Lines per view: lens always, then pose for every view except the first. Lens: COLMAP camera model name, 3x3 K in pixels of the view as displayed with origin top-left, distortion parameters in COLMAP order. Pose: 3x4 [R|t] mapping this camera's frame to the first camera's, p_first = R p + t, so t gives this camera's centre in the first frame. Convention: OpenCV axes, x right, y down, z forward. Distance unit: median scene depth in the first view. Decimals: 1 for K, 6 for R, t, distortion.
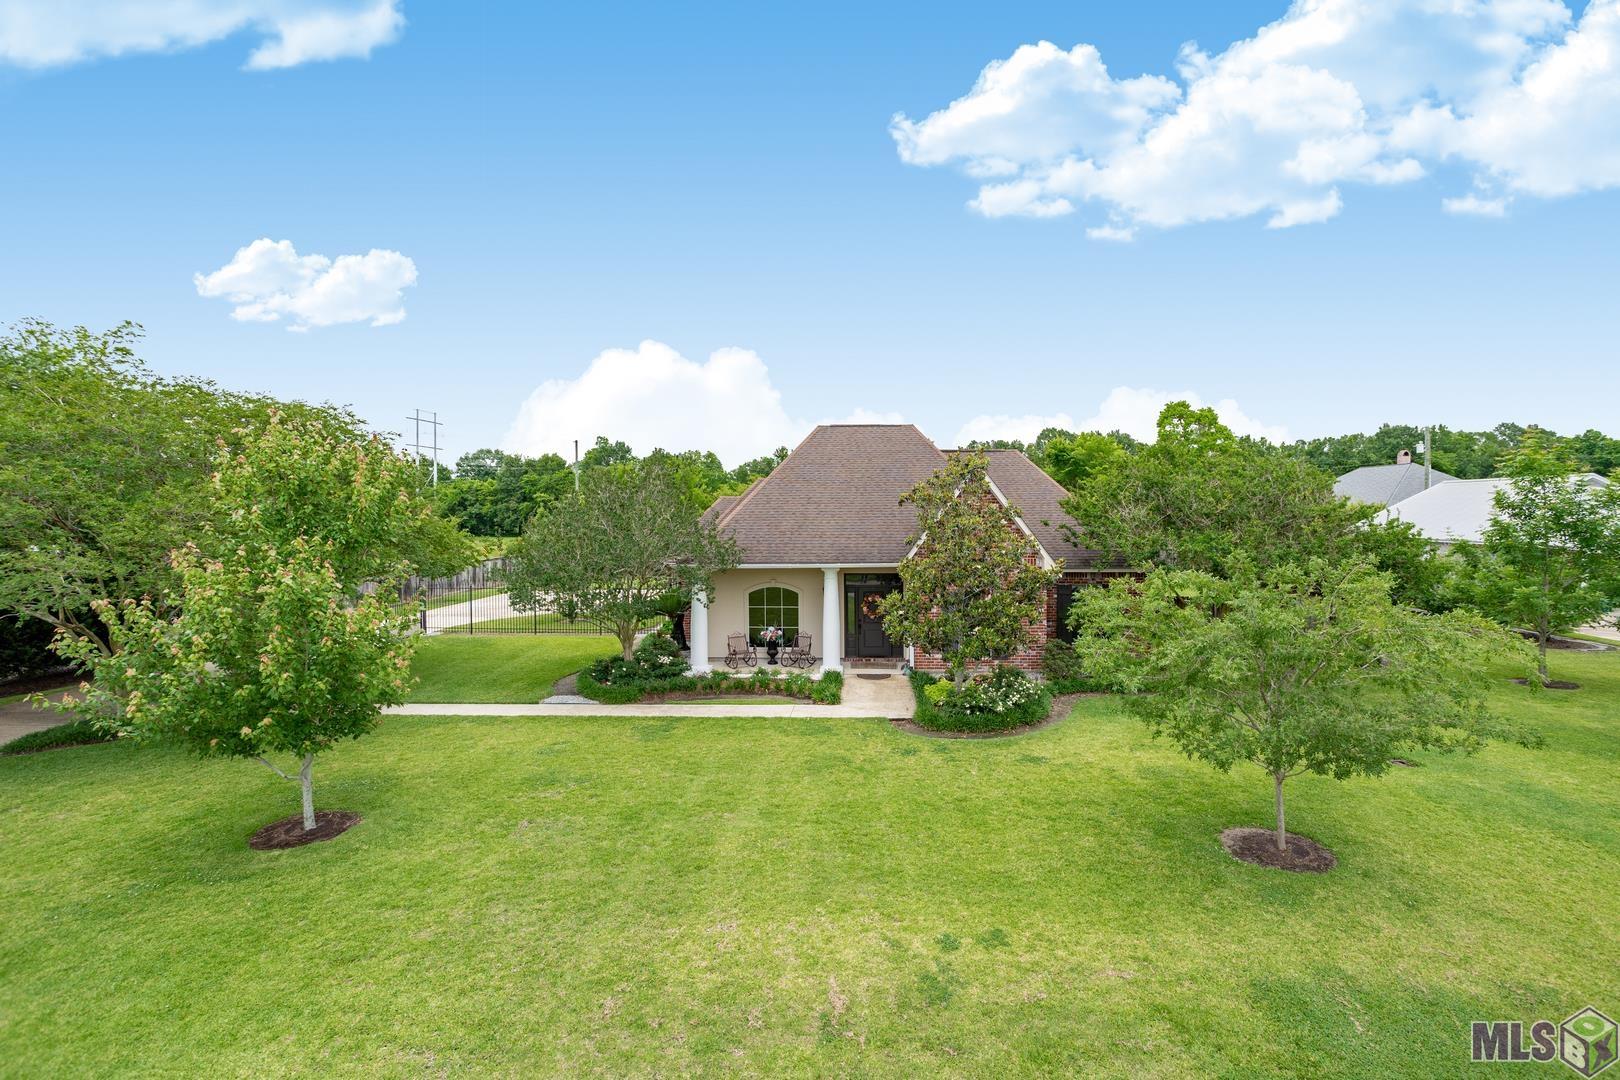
lens RADIAL K [[791.5, 0, 824.3], [0, 791.5, 533.1], [0, 0, 1]] dist [-0.029651, 0.013134]
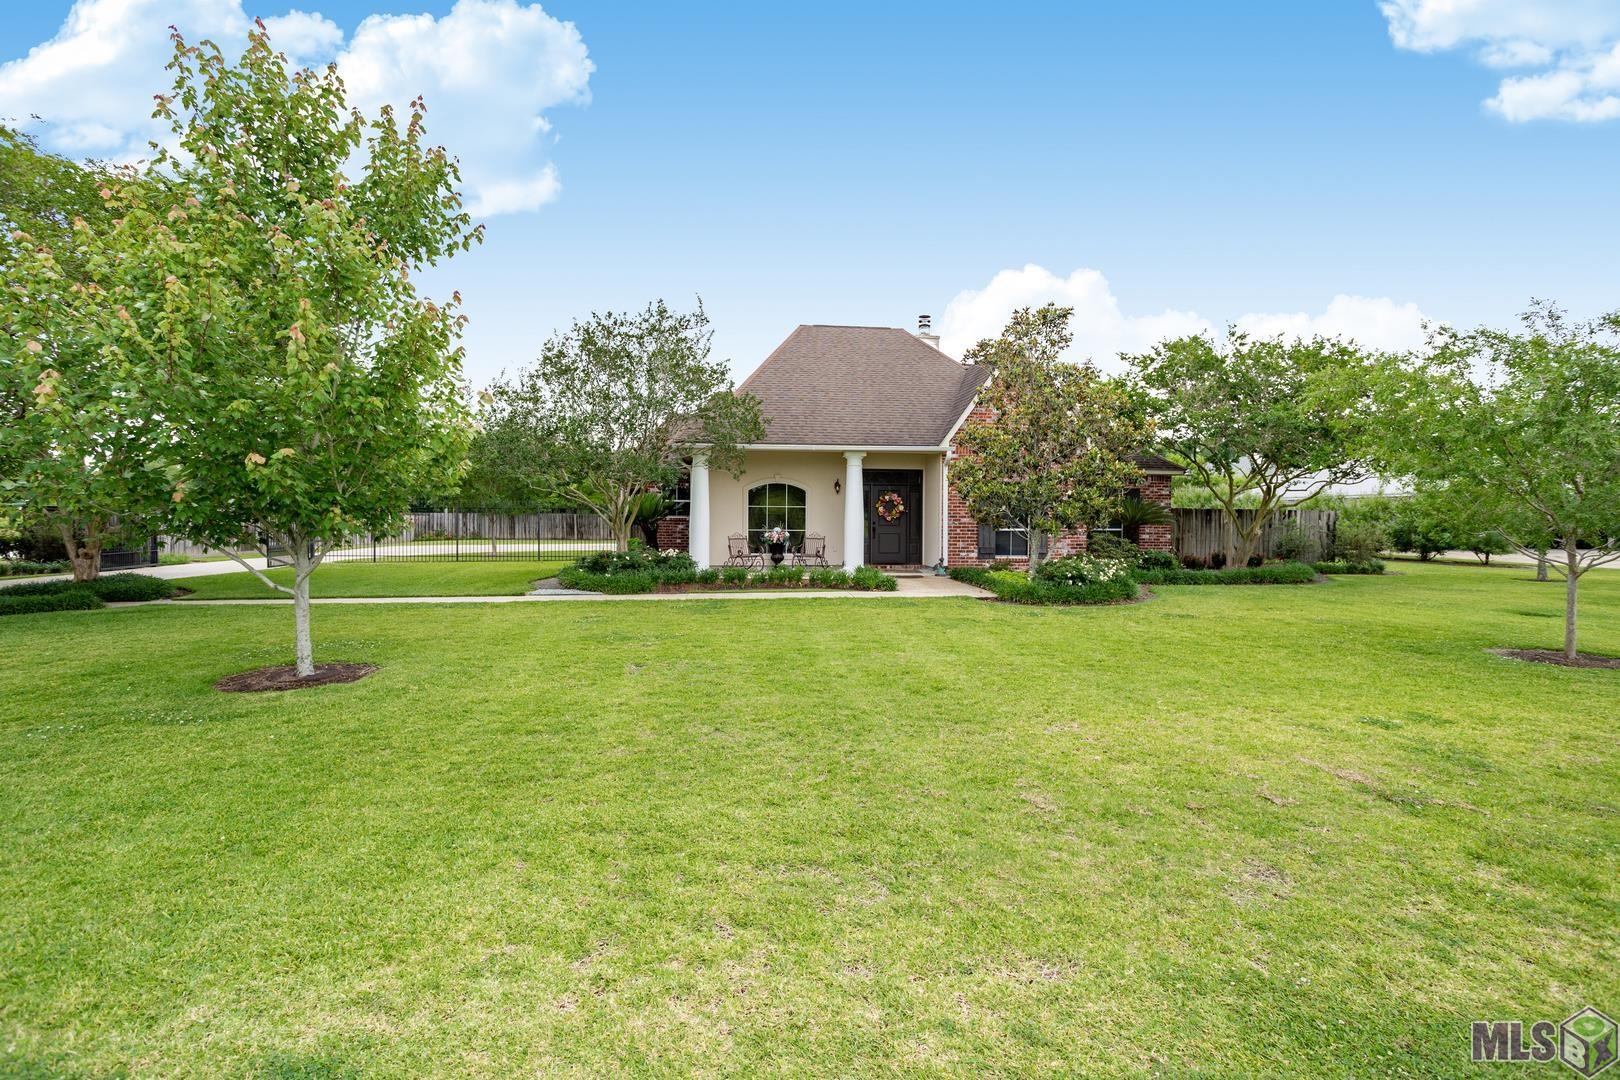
lens RADIAL K [[791.5, 0, 813.4], [0, 791.5, 538.1], [0, 0, 1]] dist [-0.029651, 0.013134]
pose [[0.985320, 0.007764, 0.170540, -0.191784], [-0.007883, 0.999969, 0.000023, 0.141842], [-0.170535, -0.001367, 0.985351, 0.152569]]
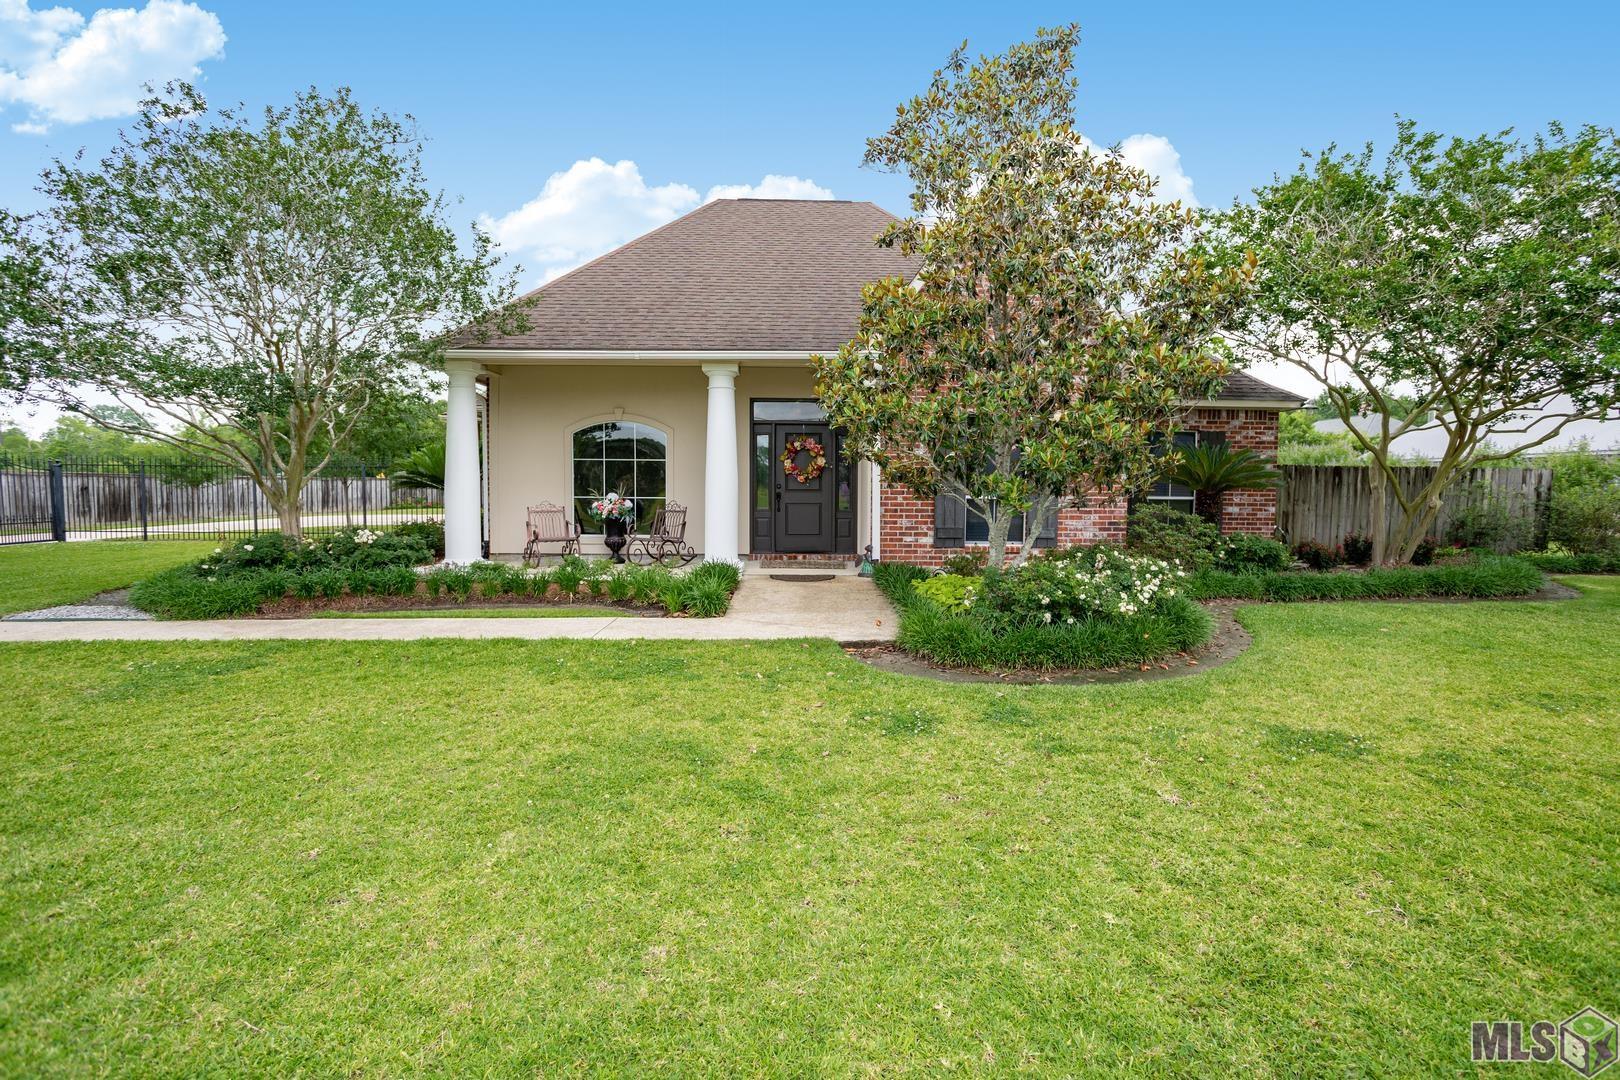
lens RADIAL K [[791.5, 0, 827.1], [0, 791.5, 540.4], [0, 0, 1]] dist [-0.029651, 0.013134]
pose [[0.996022, 0.007249, 0.088818, 0.033290], [-0.011247, 0.998942, 0.044598, 0.136588], [-0.088400, -0.045420, 0.995049, 0.496685]]
